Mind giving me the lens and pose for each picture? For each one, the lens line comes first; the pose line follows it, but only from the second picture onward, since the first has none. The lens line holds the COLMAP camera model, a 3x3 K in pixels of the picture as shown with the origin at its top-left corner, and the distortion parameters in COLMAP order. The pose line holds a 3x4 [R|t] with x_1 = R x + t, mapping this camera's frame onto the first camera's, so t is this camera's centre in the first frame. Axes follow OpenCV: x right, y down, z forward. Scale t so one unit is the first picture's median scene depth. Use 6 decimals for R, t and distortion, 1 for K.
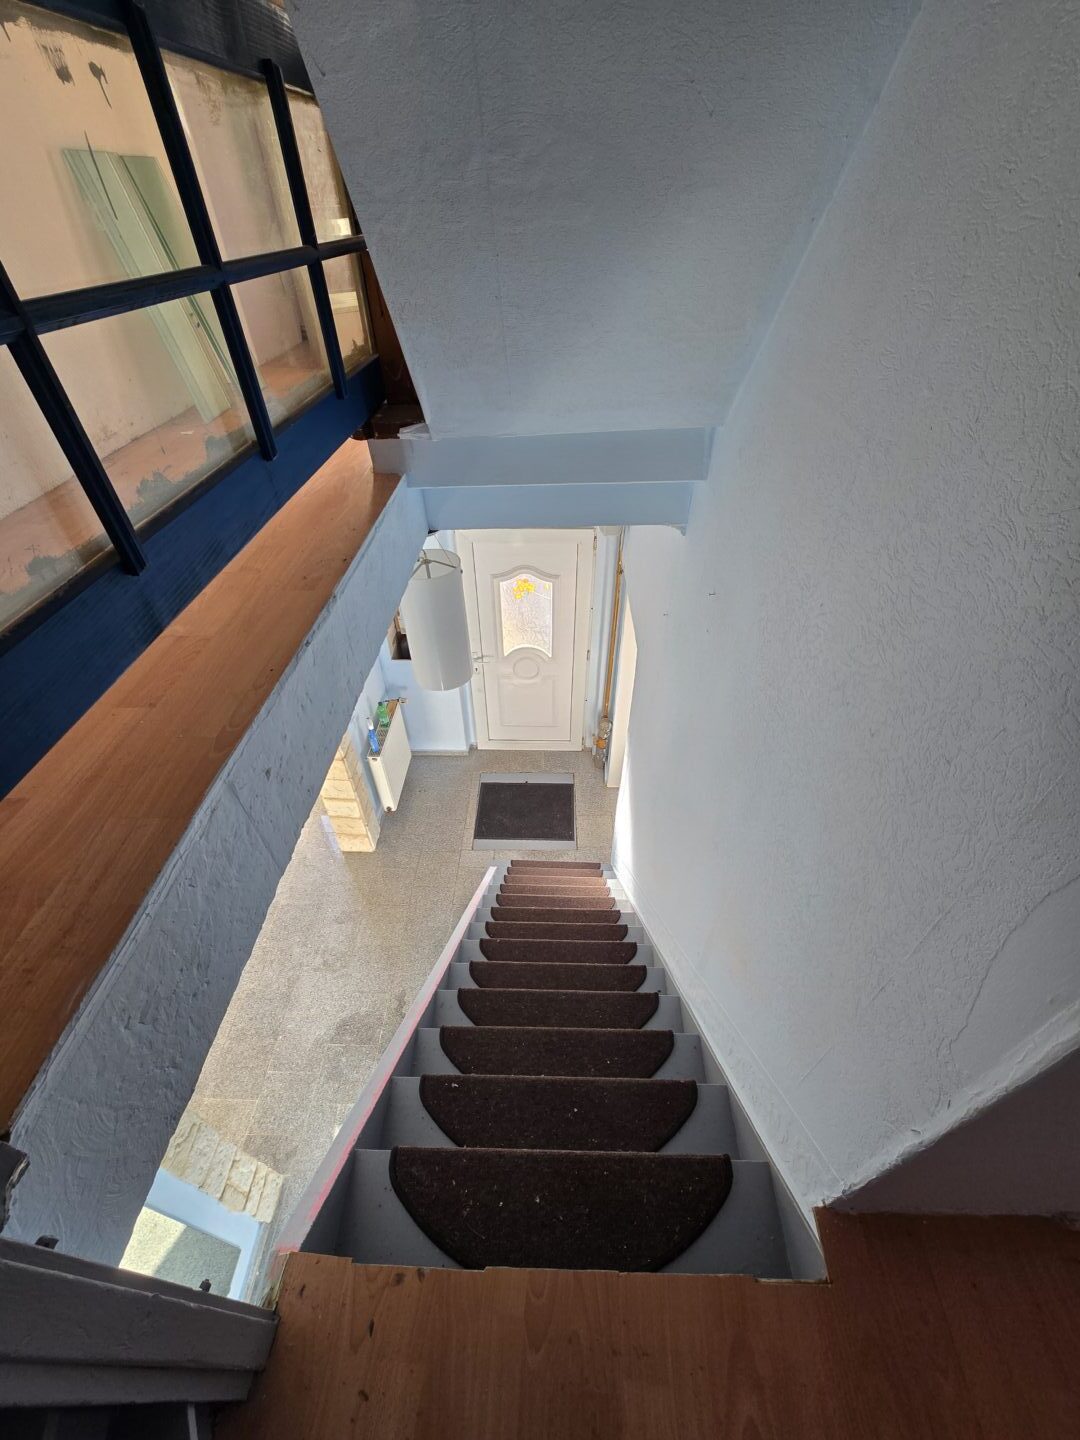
lens RADIAL K [[586.2, 0, 540.0], [0, 586.2, 720.0], [0, 0, 1]] dist [0.000551, -0.004539]
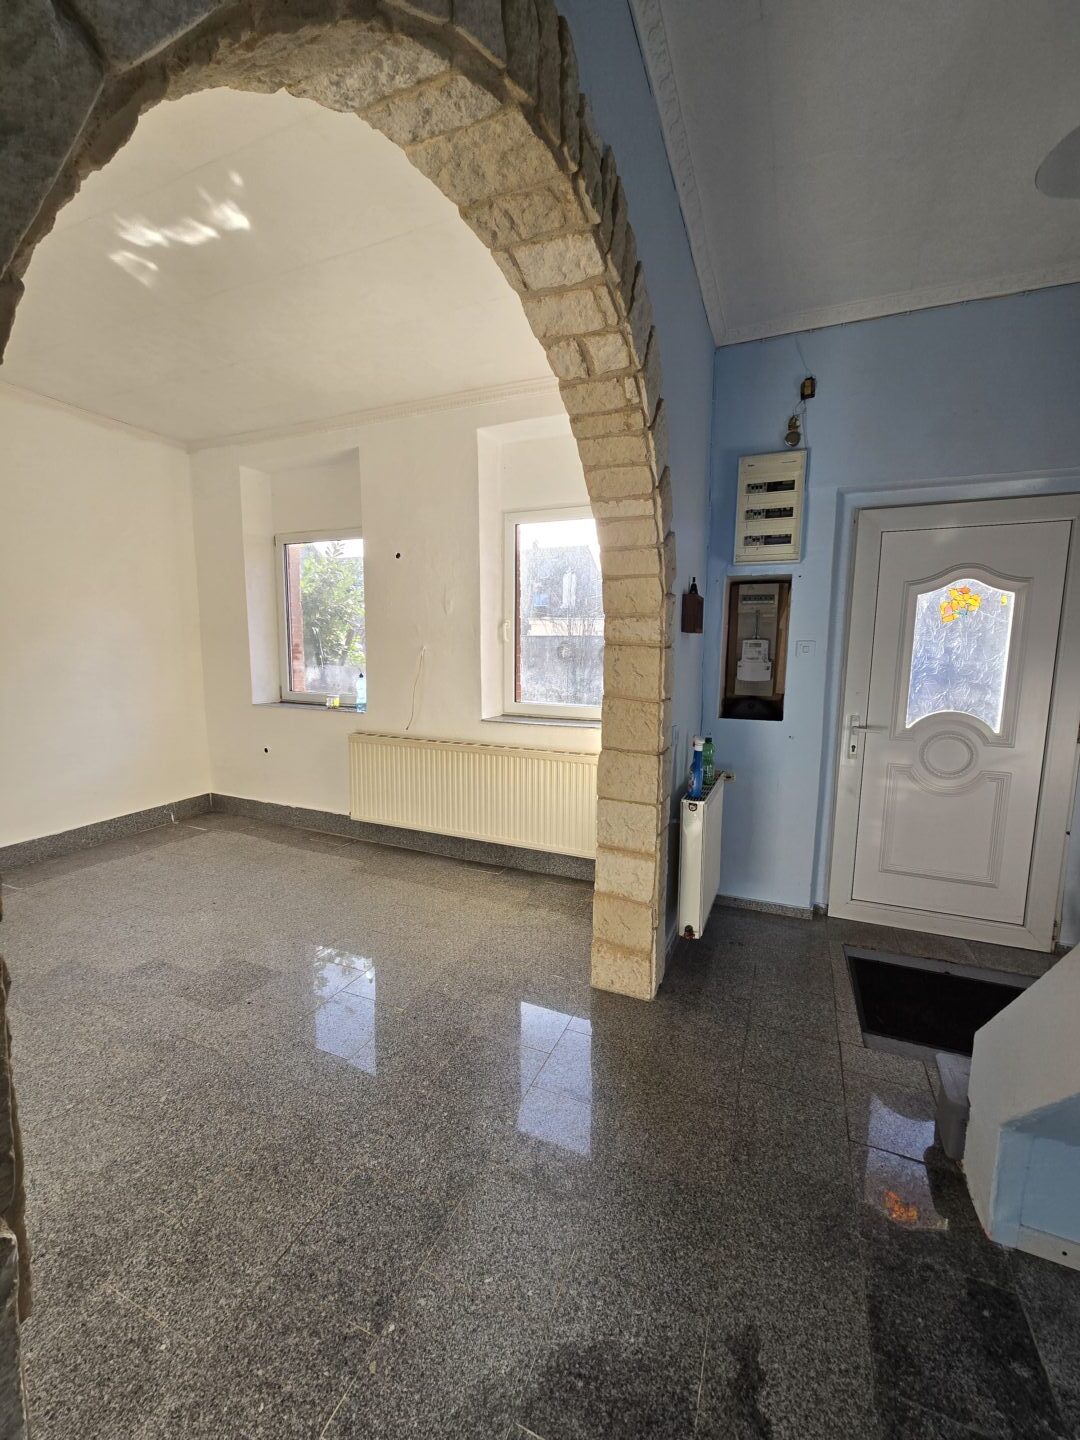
lens RADIAL K [[586.2, 0, 540.0], [0, 586.2, 720.0], [0, 0, 1]] dist [0.000551, -0.004539]
pose [[0.927324, 0.061789, -0.369124, -0.200481], [-0.259396, 0.817069, -0.514890, 0.315066], [0.269785, 0.573219, 0.773716, 0.431779]]
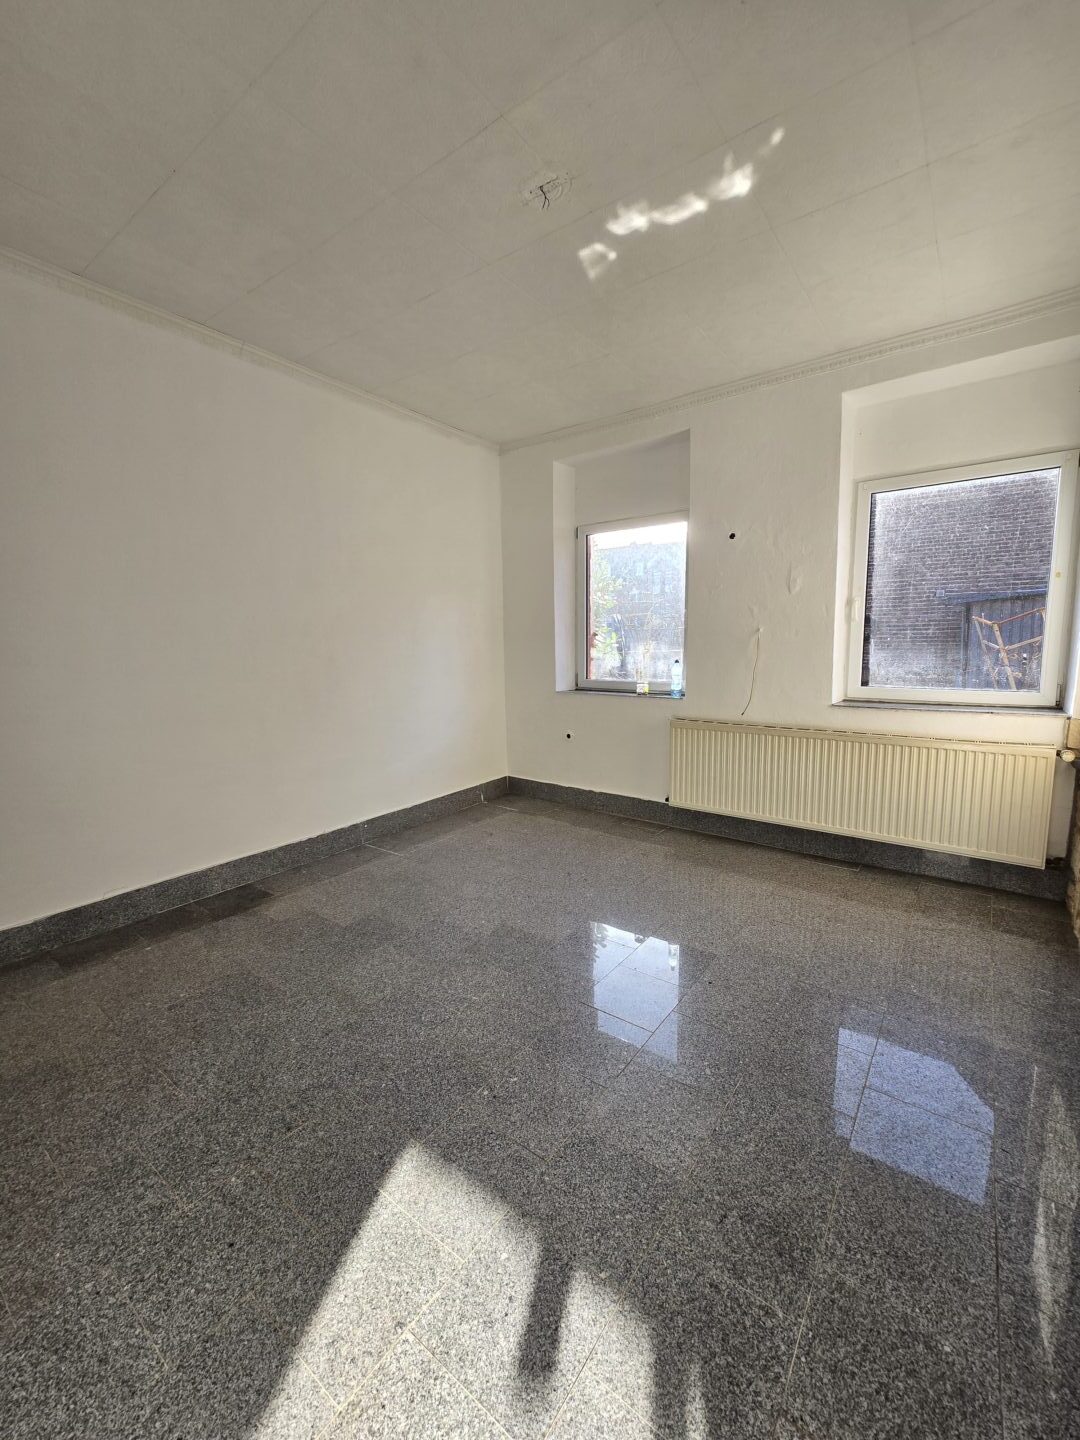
lens RADIAL K [[586.2, 0, 540.0], [0, 586.2, 720.0], [0, 0, 1]] dist [0.000551, -0.004539]
pose [[0.810488, 0.070952, -0.581442, -0.454786], [-0.379425, 0.819832, -0.428849, 0.409218], [0.446257, 0.568191, 0.691385, 0.349508]]
